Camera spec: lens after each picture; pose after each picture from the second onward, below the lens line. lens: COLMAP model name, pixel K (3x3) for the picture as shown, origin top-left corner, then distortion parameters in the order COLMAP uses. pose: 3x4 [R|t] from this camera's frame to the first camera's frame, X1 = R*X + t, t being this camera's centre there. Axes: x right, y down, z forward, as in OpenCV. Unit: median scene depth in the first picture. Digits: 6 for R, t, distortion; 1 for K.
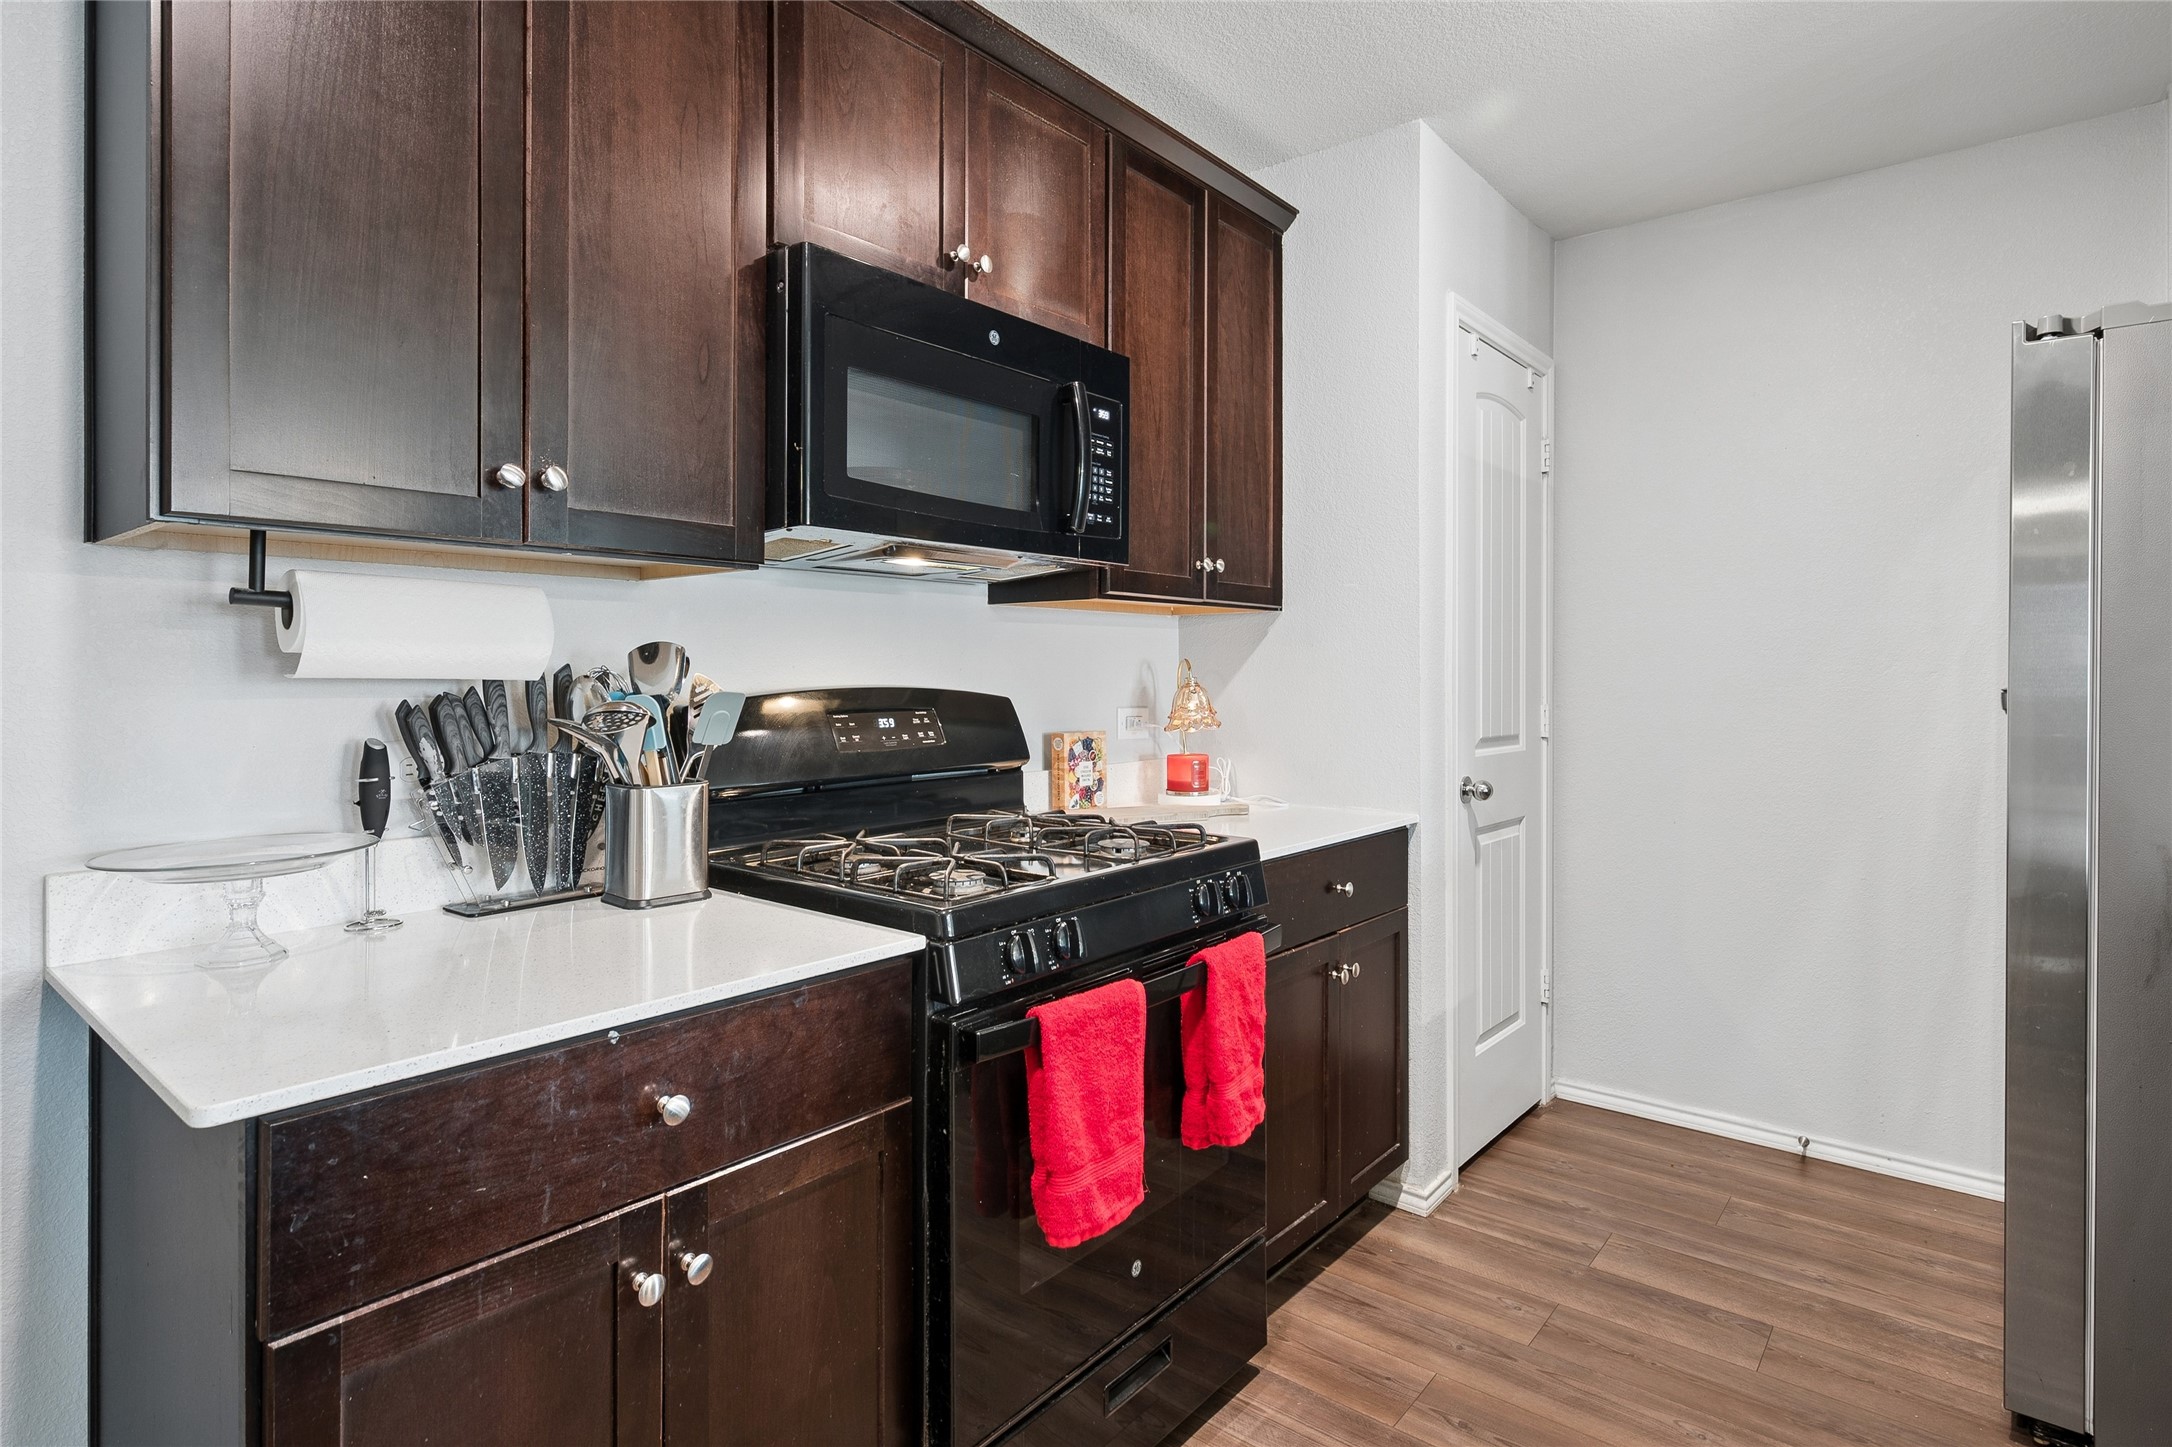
lens RADIAL K [[1123.1, 0, 1092.1], [0, 1123.1, 679.9], [0, 0, 1]] dist [-0.005505, -0.000963]
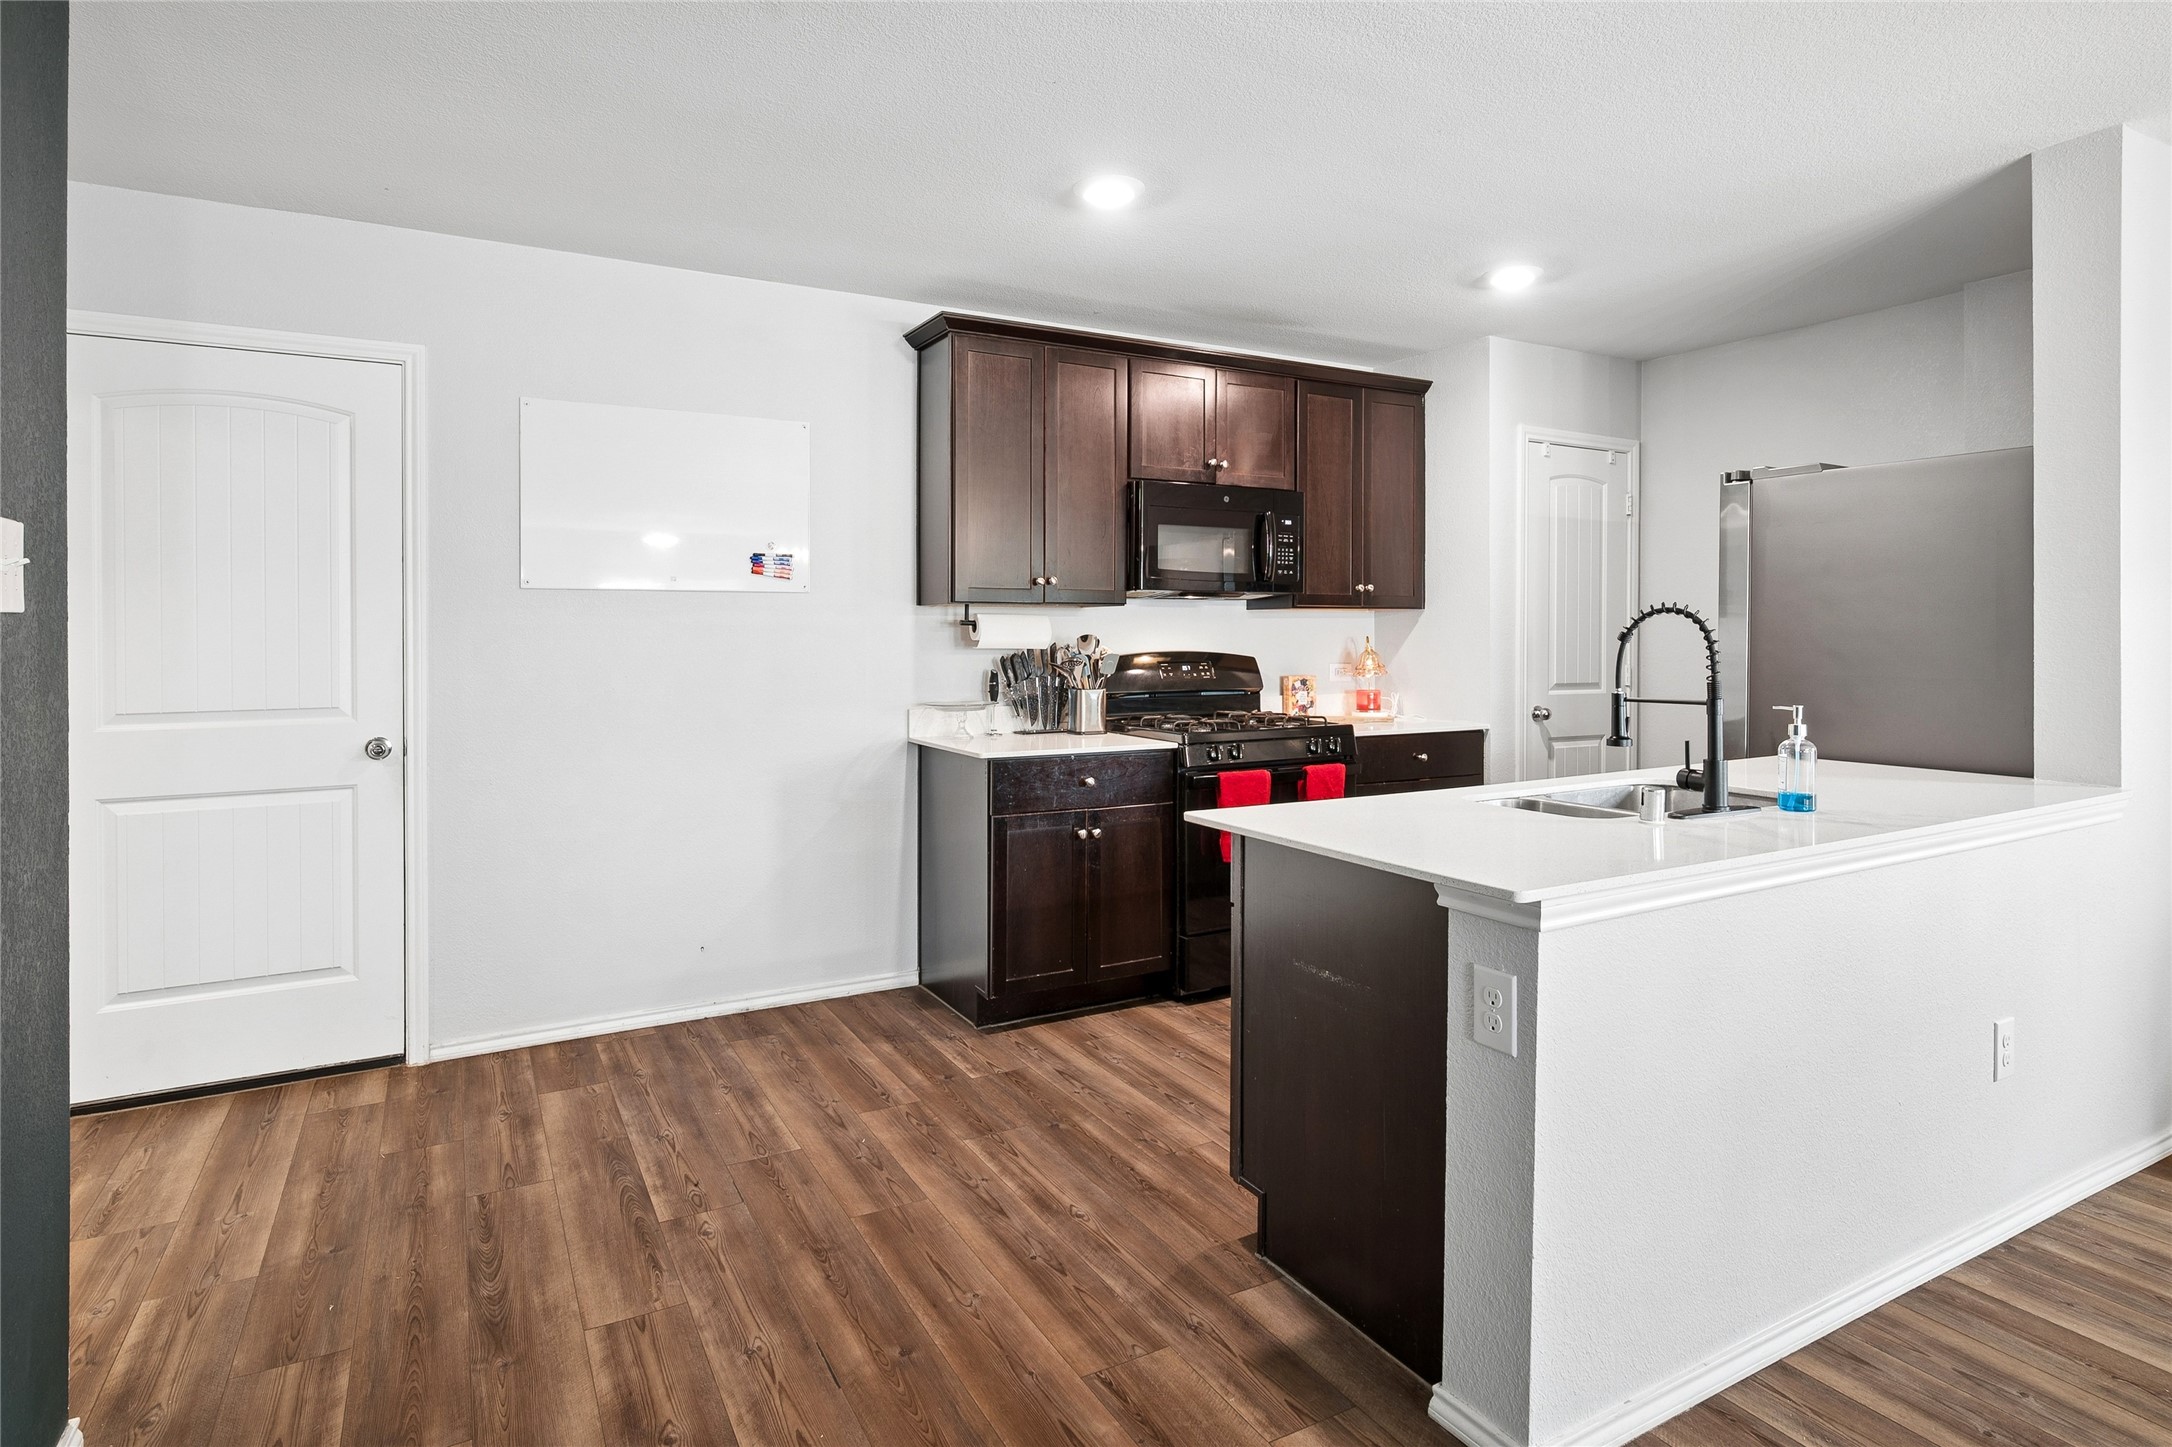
lens RADIAL K [[1123.1, 0, 1109.2], [0, 1123.1, 634.7], [0, 0, 1]] dist [-0.005505, -0.000963]
pose [[0.932304, -0.001686, -0.361672, 0.496984], [-0.001450, 0.999964, -0.008399, -0.009179], [0.361673, 0.008354, 0.932268, -1.166188]]
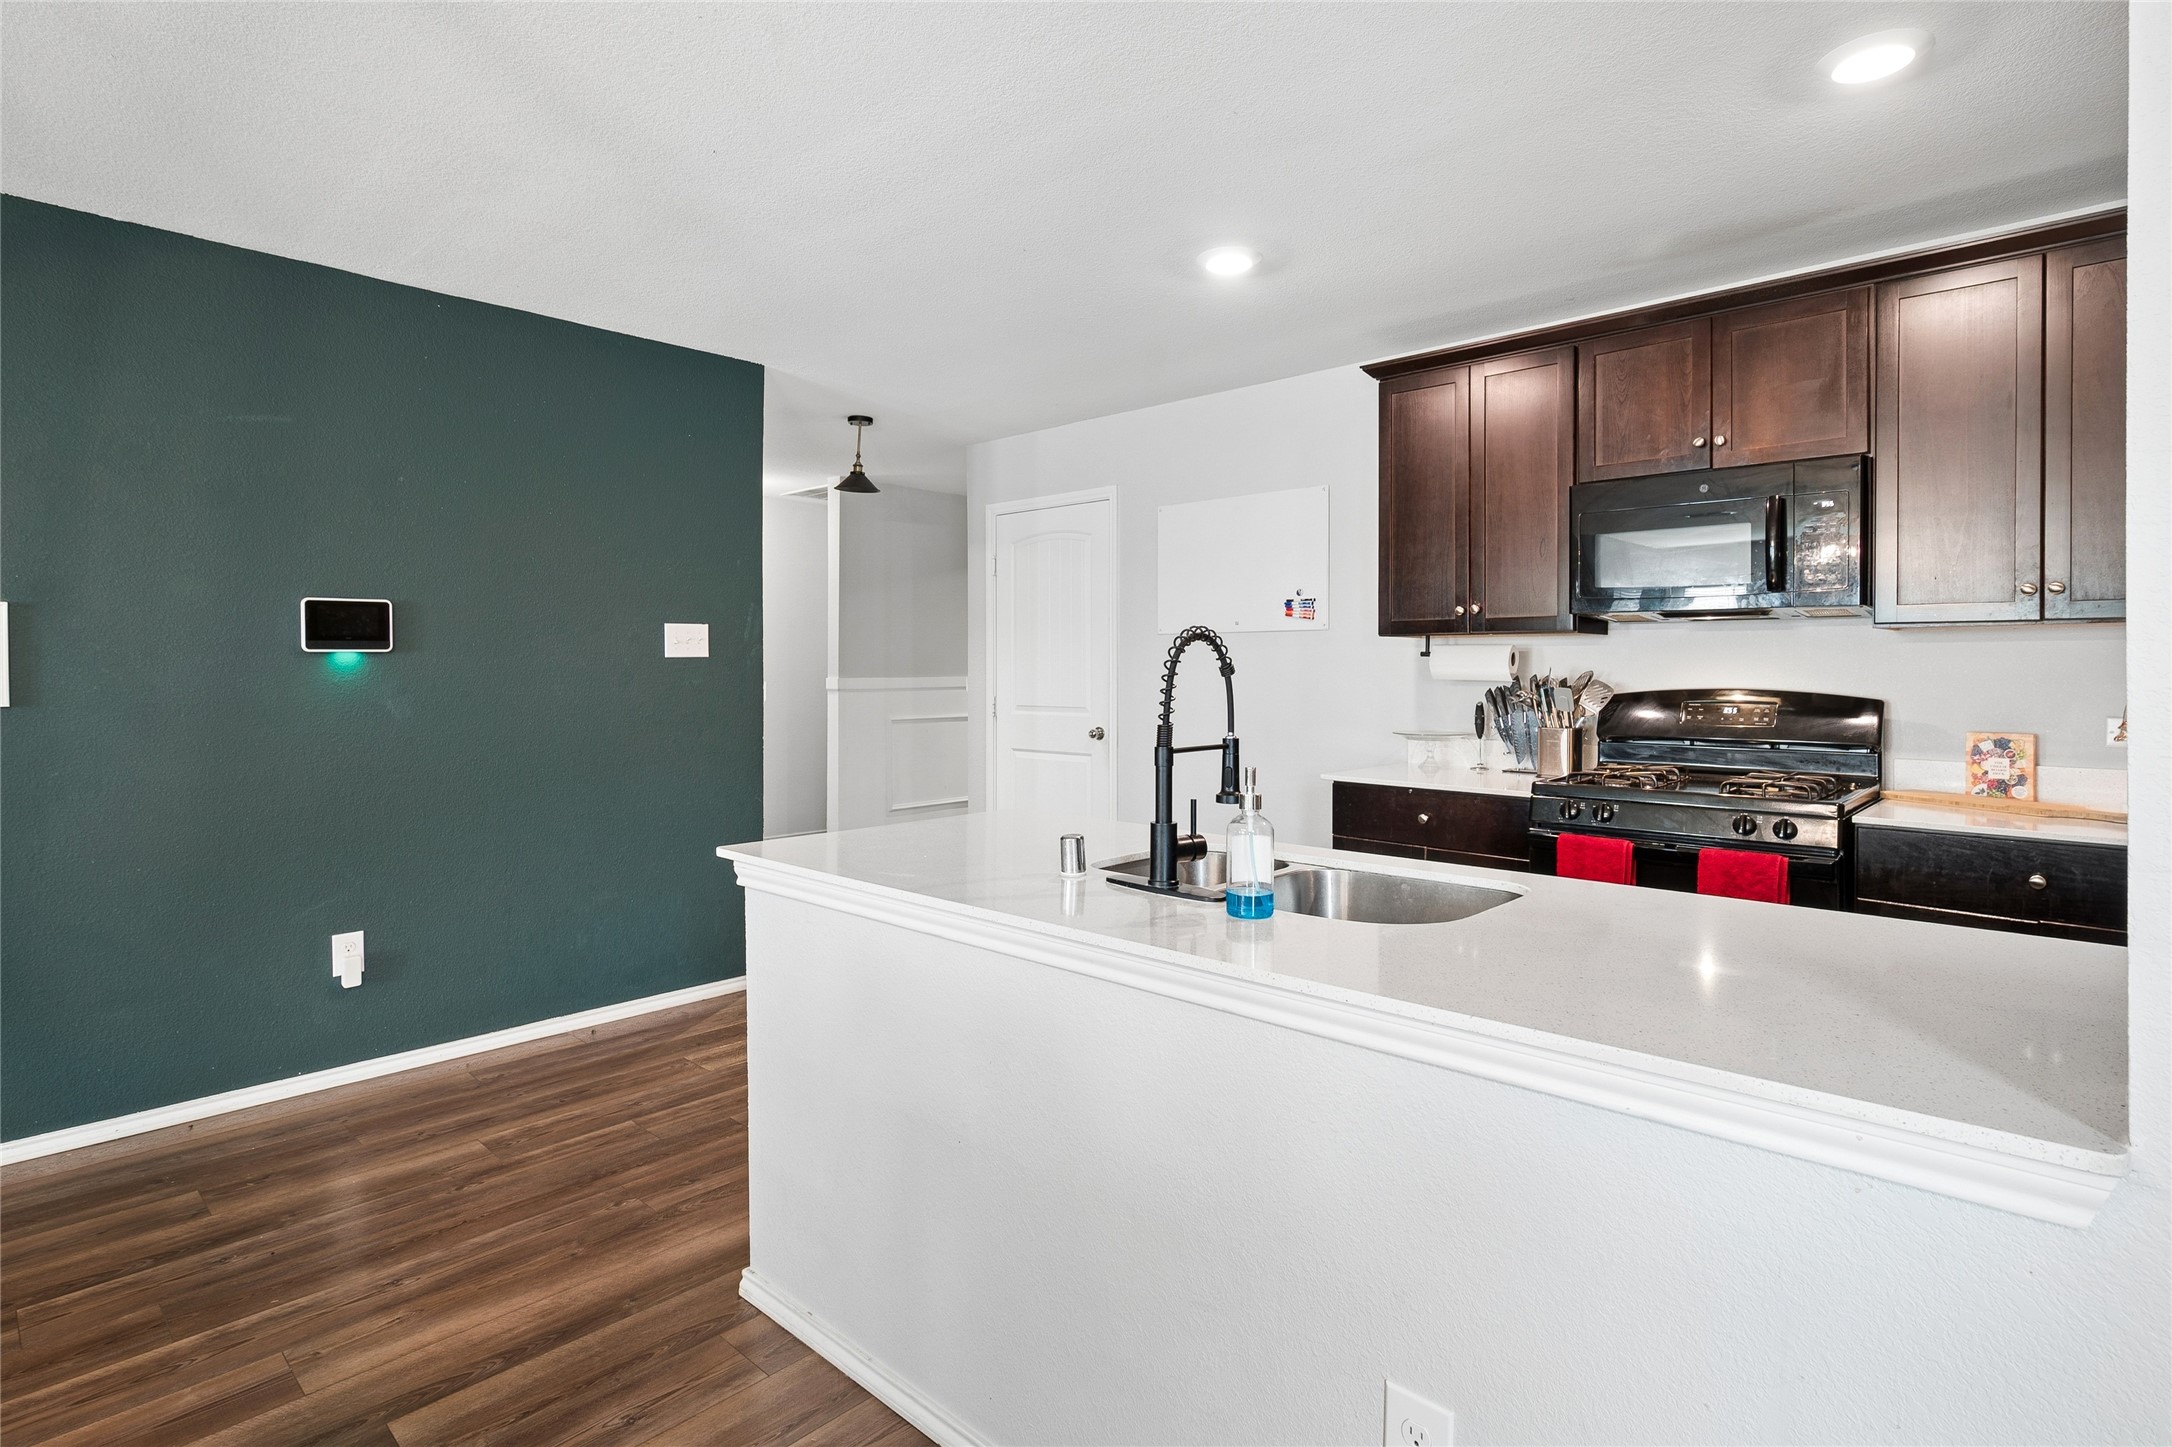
lens RADIAL K [[1102.6, 0, 1109.4], [0, 1102.6, 645.0], [0, 0, 1]] dist [0.000359, 0.000105]
pose [[-0.049255, -0.020657, -0.998573, 1.594257], [-0.011137, 0.999735, -0.020132, -0.016613], [0.998724, 0.010129, -0.049472, 0.160792]]
